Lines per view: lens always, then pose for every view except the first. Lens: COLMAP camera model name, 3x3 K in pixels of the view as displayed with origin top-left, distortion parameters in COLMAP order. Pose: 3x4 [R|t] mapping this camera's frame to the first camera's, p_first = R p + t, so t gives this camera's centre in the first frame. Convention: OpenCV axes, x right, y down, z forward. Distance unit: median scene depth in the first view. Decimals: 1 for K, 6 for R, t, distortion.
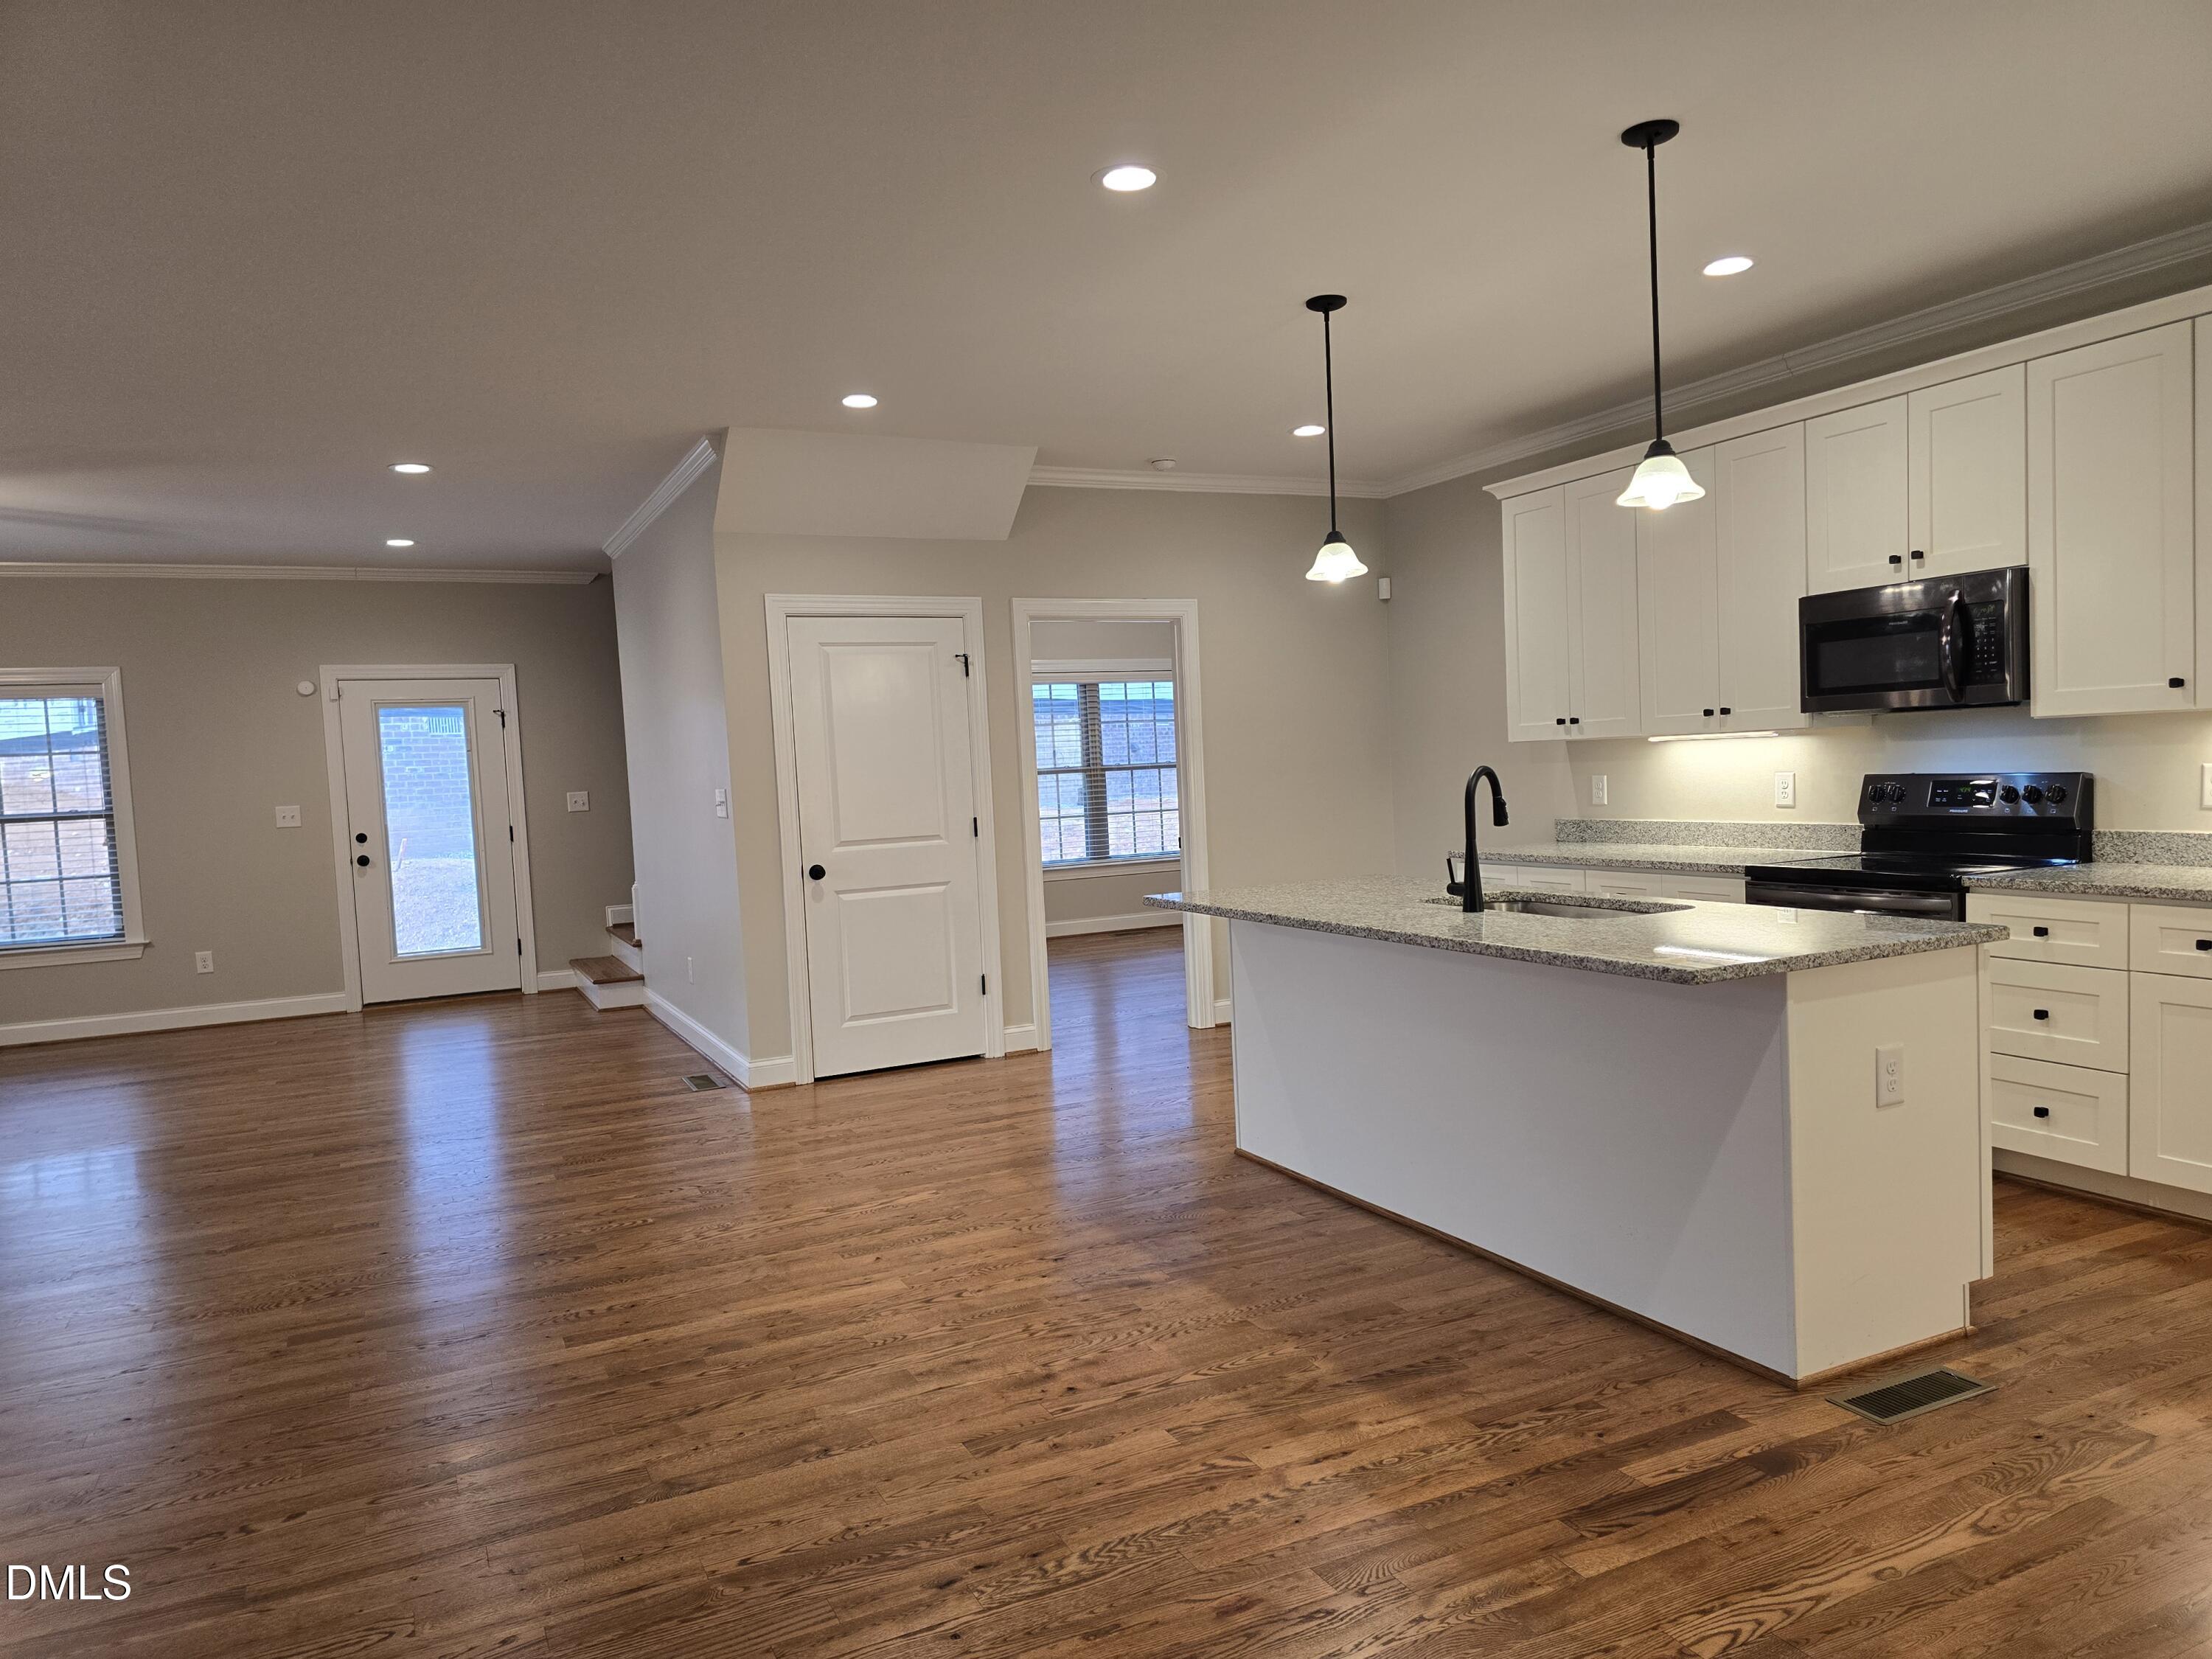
lens RADIAL K [[1489.3, 0, 1103.7], [0, 1489.3, 839.1], [0, 0, 1]] dist [0.067122, -0.060650]
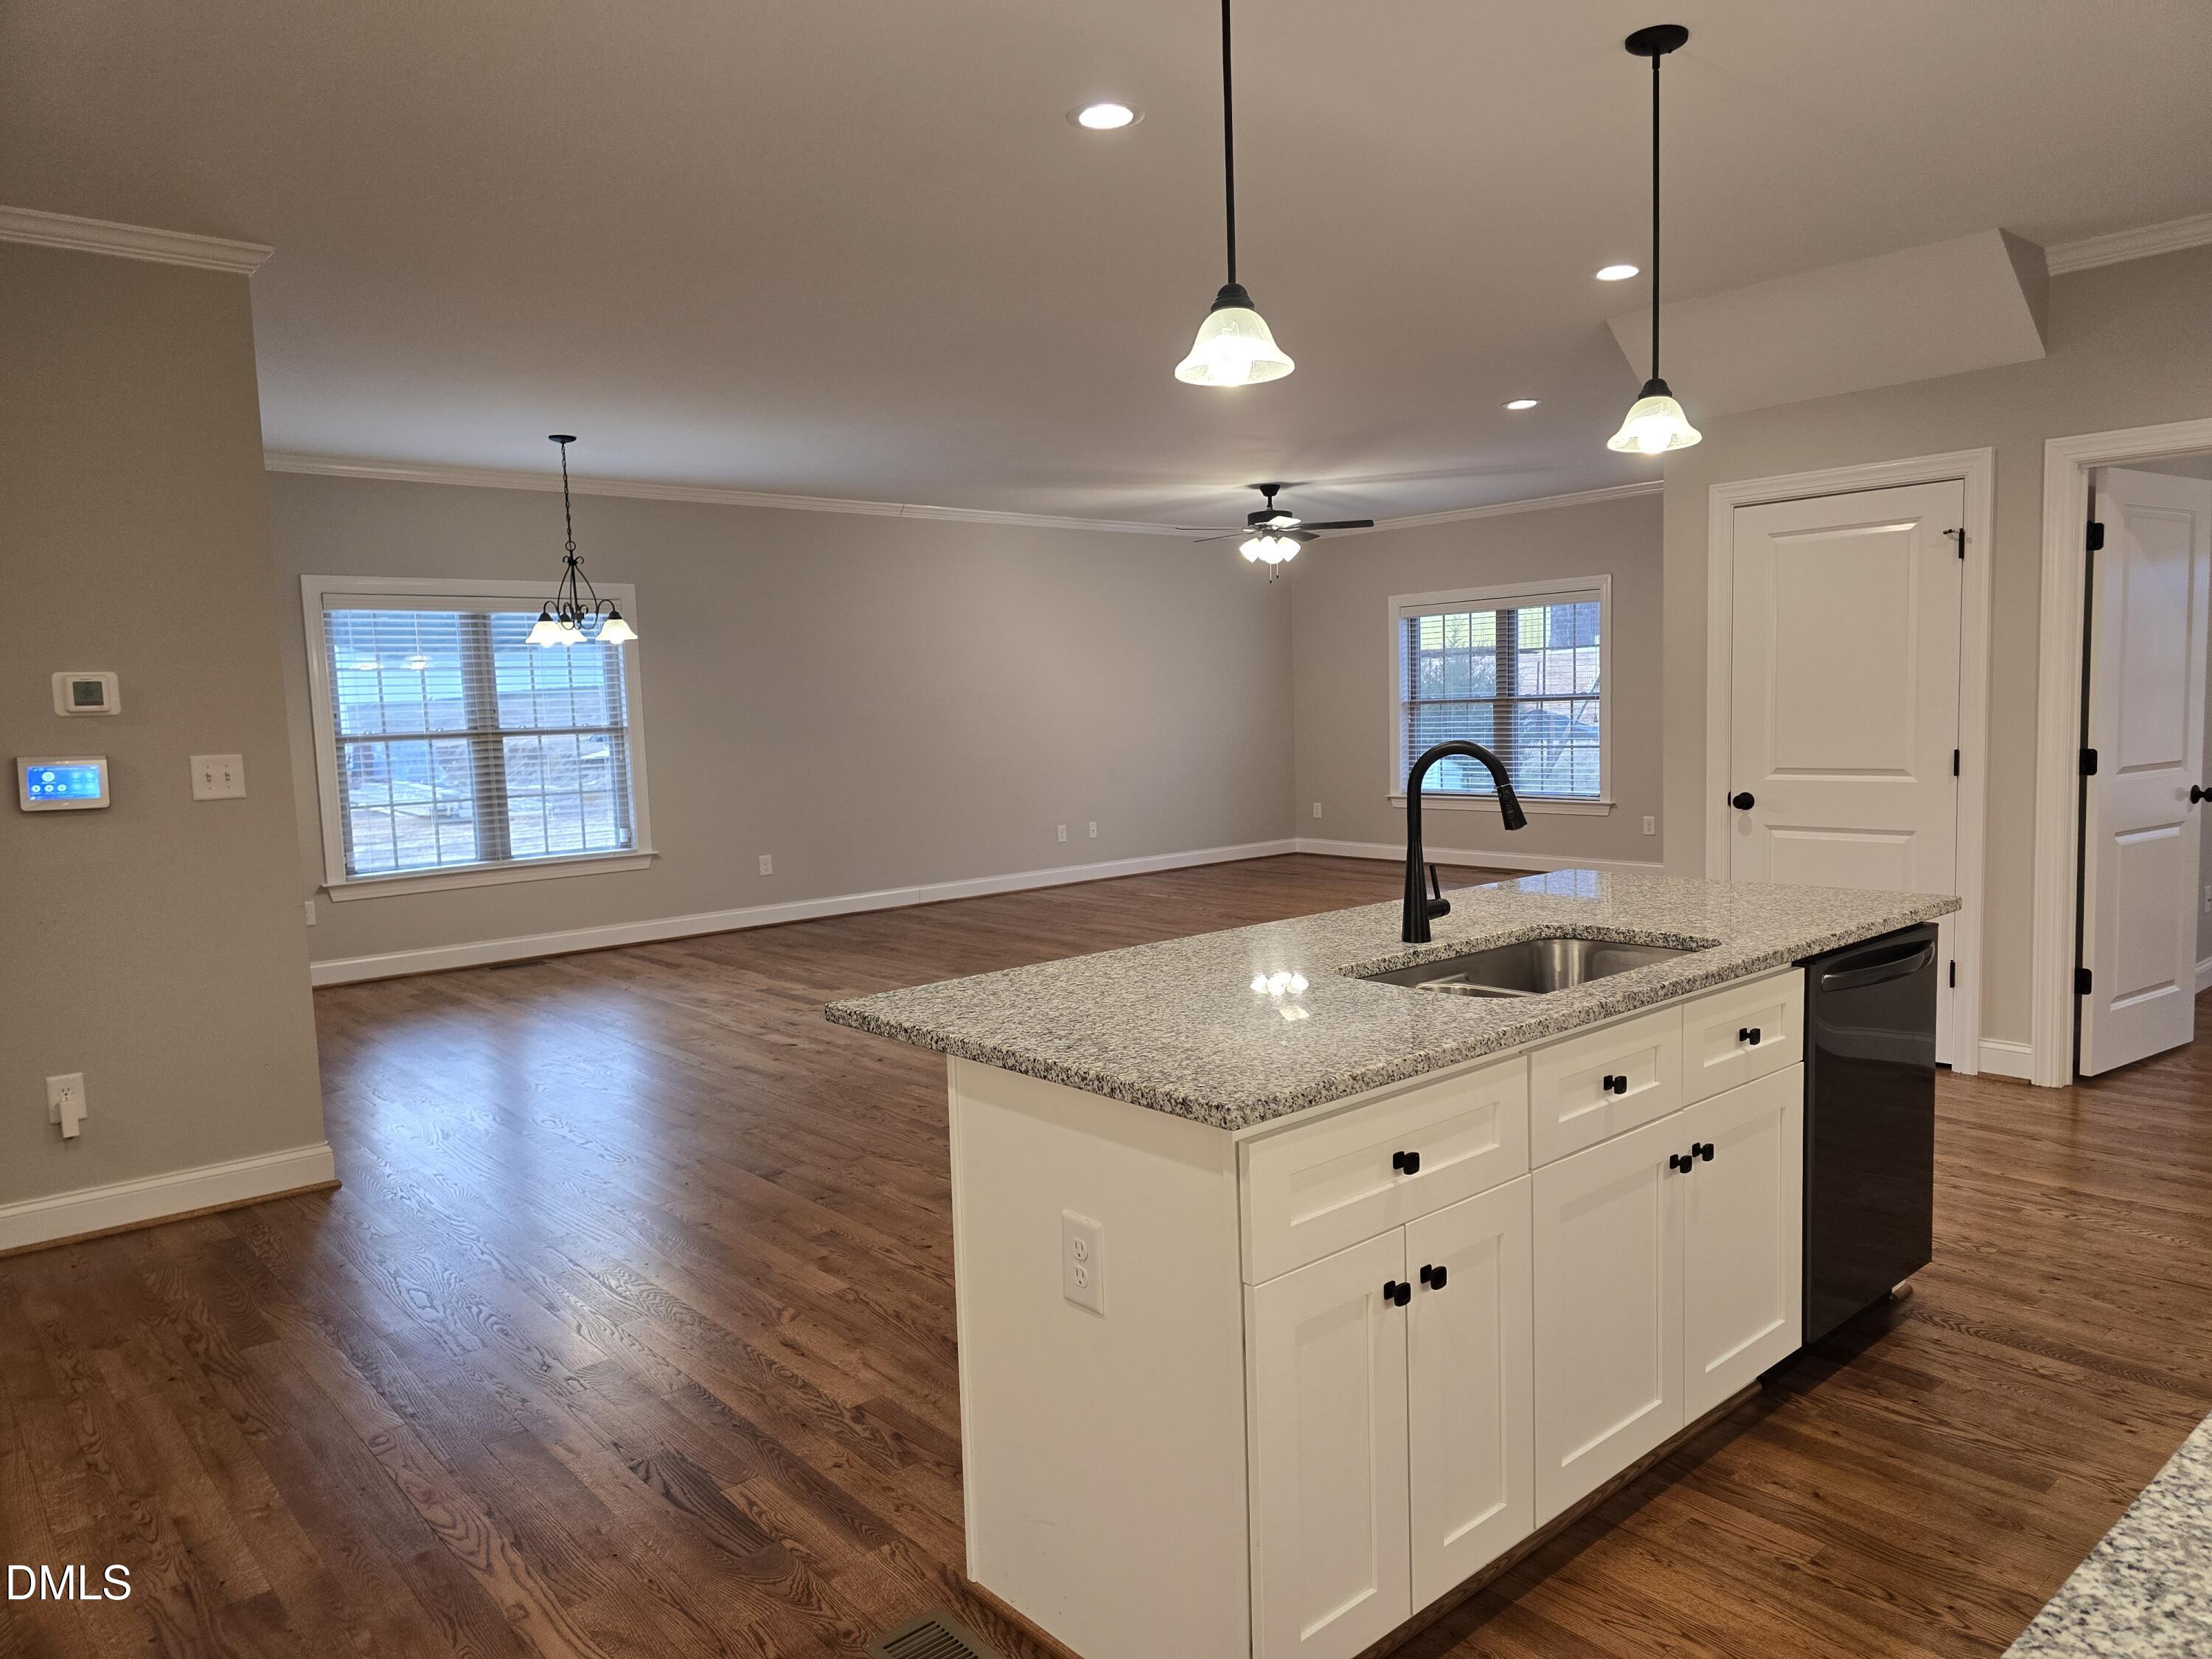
lens RADIAL K [[1489.3, 0, 1118.3], [0, 1489.3, 823.1], [0, 0, 1]] dist [0.067122, -0.060650]
pose [[0.267818, 0.115816, -0.956483, 0.677032], [-0.035563, 0.993261, 0.110311, -0.060050], [0.962813, 0.004472, 0.270132, 0.507077]]
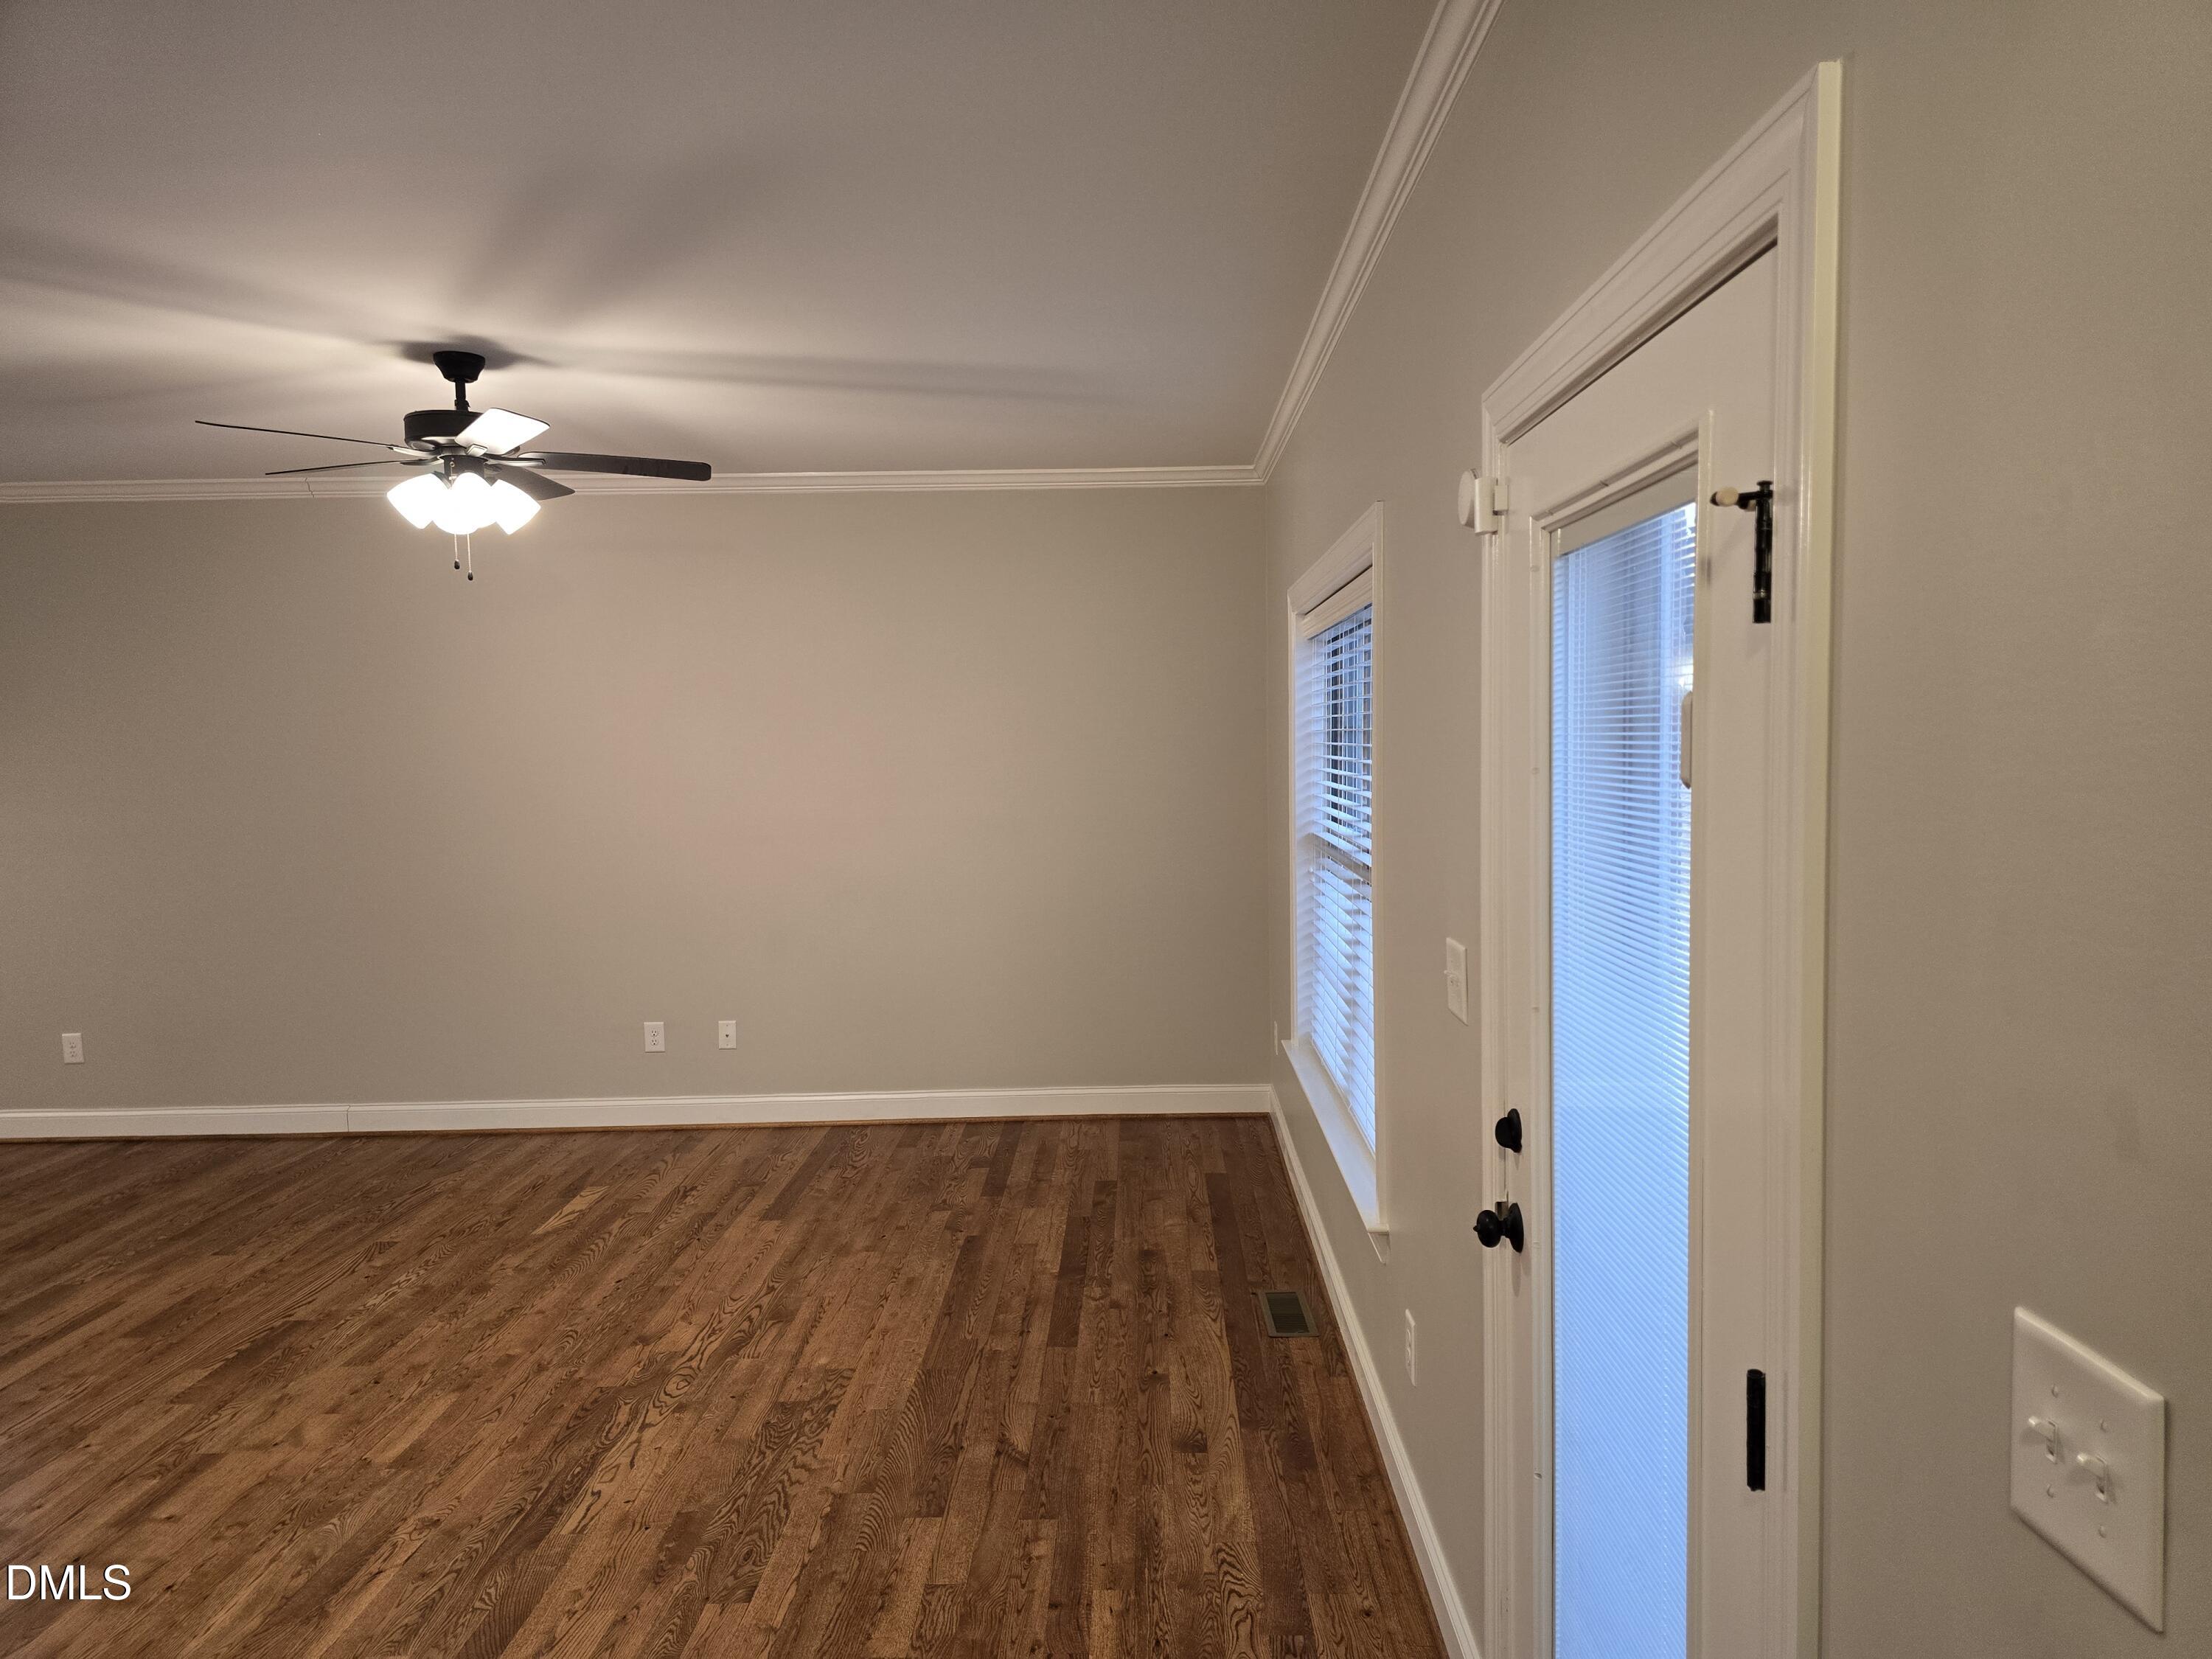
lens RADIAL K [[1489.3, 0, 1115.5], [0, 1489.3, 833.8], [0, 0, 1]] dist [0.067122, -0.060650]
pose [[-0.460497, 0.116636, -0.879965, -0.493163], [-0.007314, 0.990798, 0.135154, -0.133670], [0.887631, 0.068675, -0.455406, 1.858290]]
